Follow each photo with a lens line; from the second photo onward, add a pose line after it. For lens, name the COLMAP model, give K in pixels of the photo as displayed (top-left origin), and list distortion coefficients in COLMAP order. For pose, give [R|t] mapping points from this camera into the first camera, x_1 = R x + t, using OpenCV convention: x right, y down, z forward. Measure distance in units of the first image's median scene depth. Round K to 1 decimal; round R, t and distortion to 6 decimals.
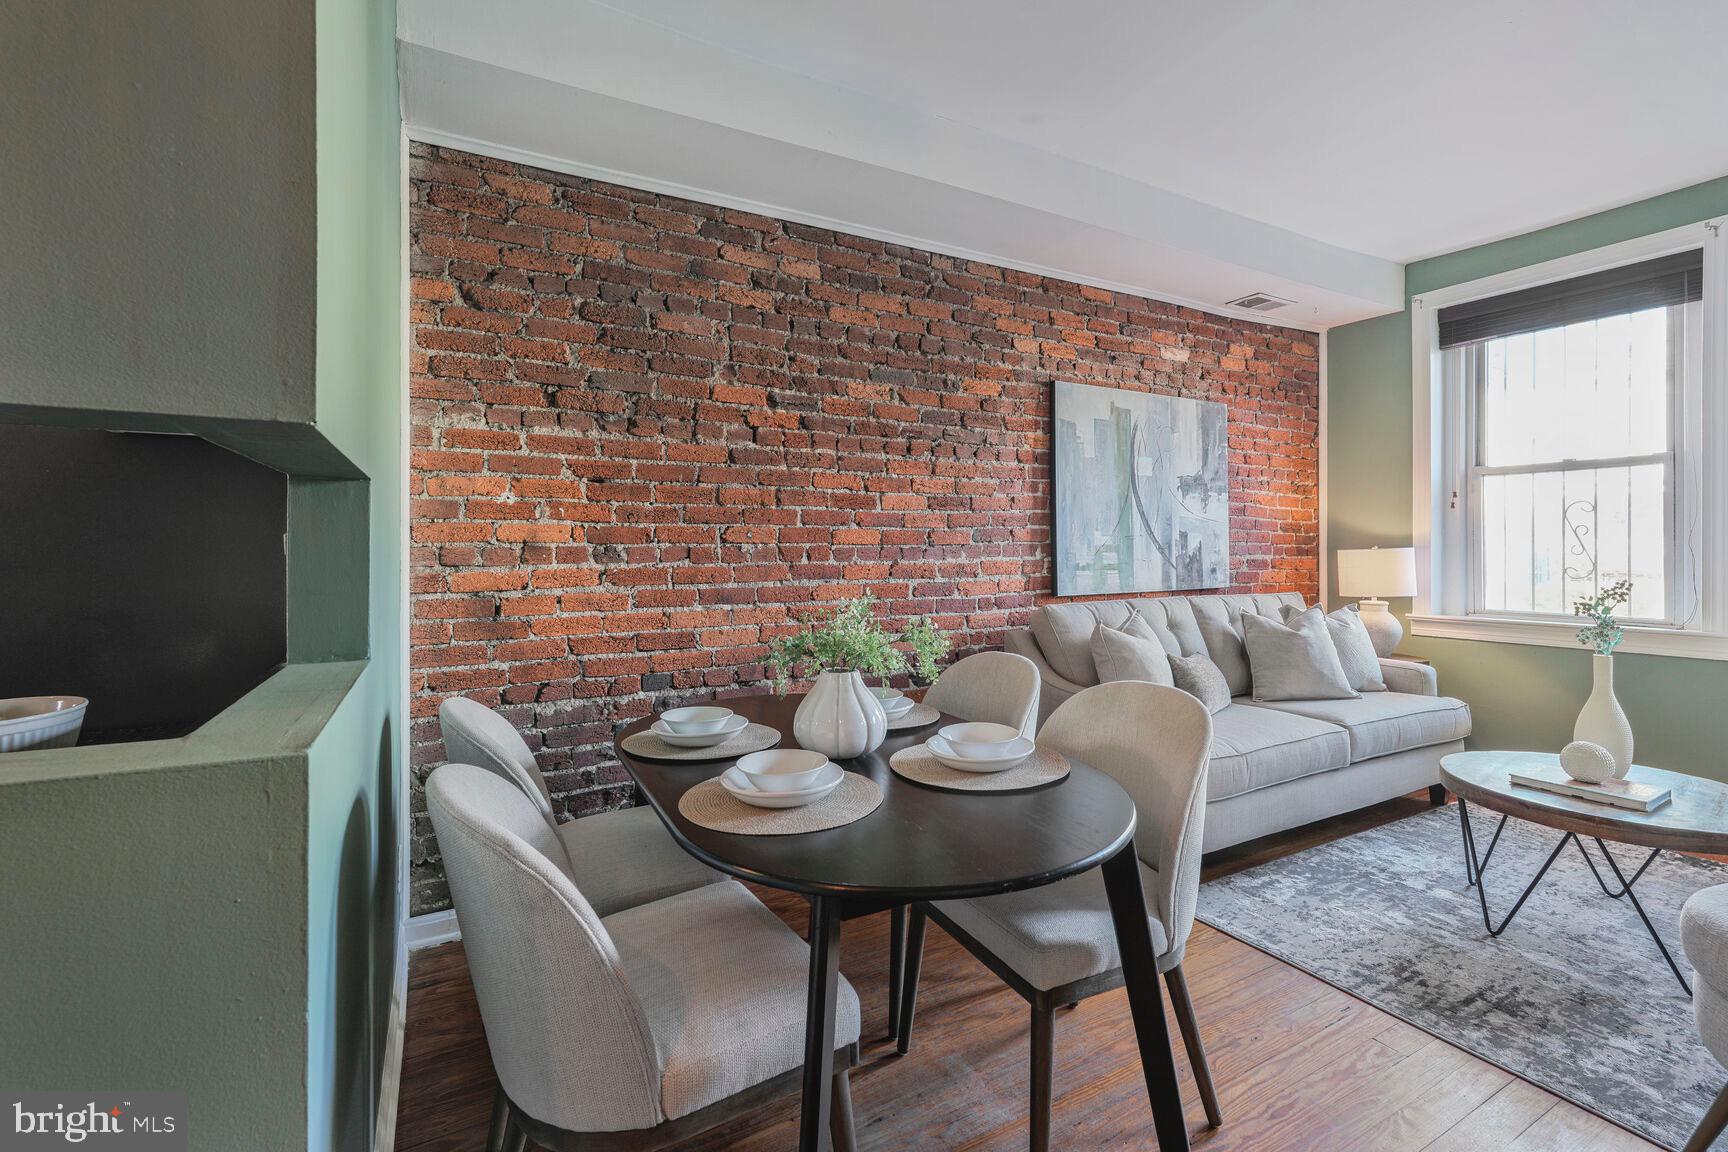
lens RADIAL K [[766.8, 0, 872.6], [0, 766.8, 545.9], [0, 0, 1]] dist [-0.001371, 0.000423]
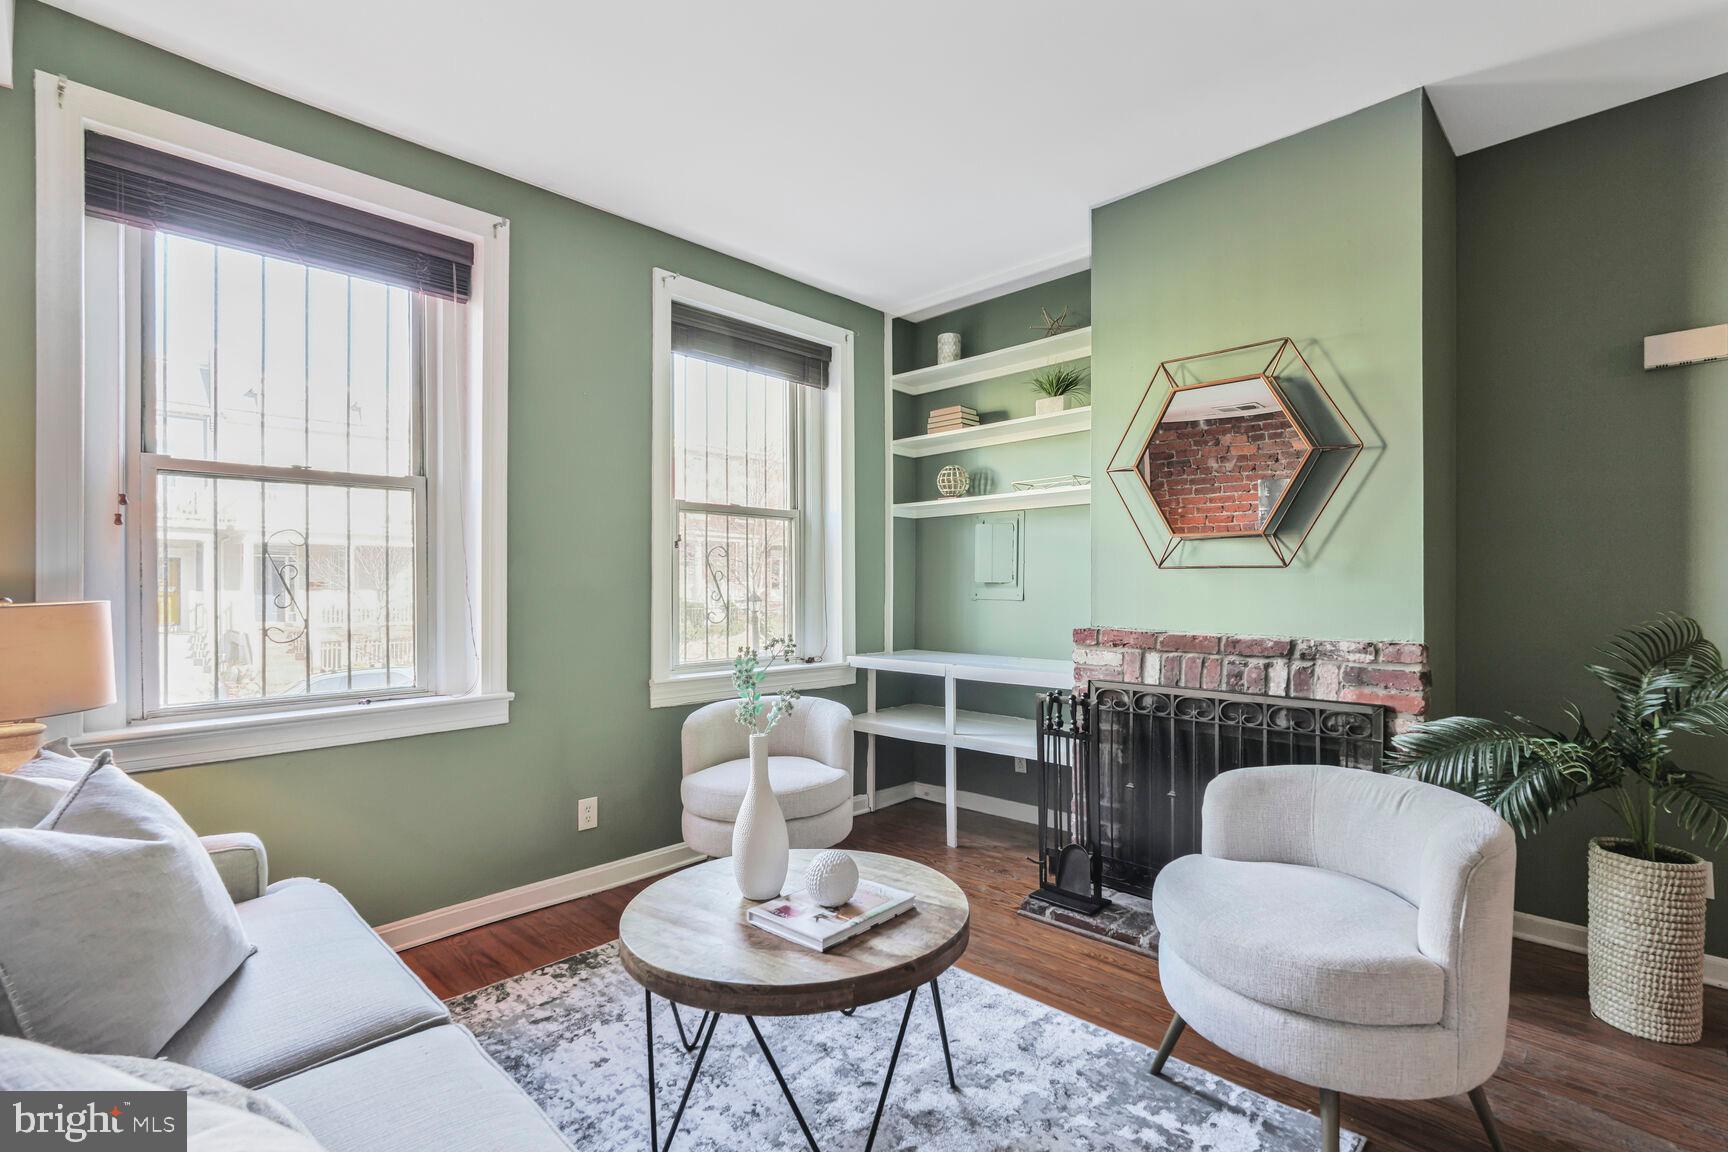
lens RADIAL K [[790.5, 0, 869.5], [0, 790.5, 581.4], [0, 0, 1]] dist [0.001154, 0.000503]
pose [[-0.280041, 0.005559, 0.959972, 0.138074], [0.003193, 0.999983, -0.004859, -0.010211], [-0.959983, 0.001705, -0.280054, 0.954224]]
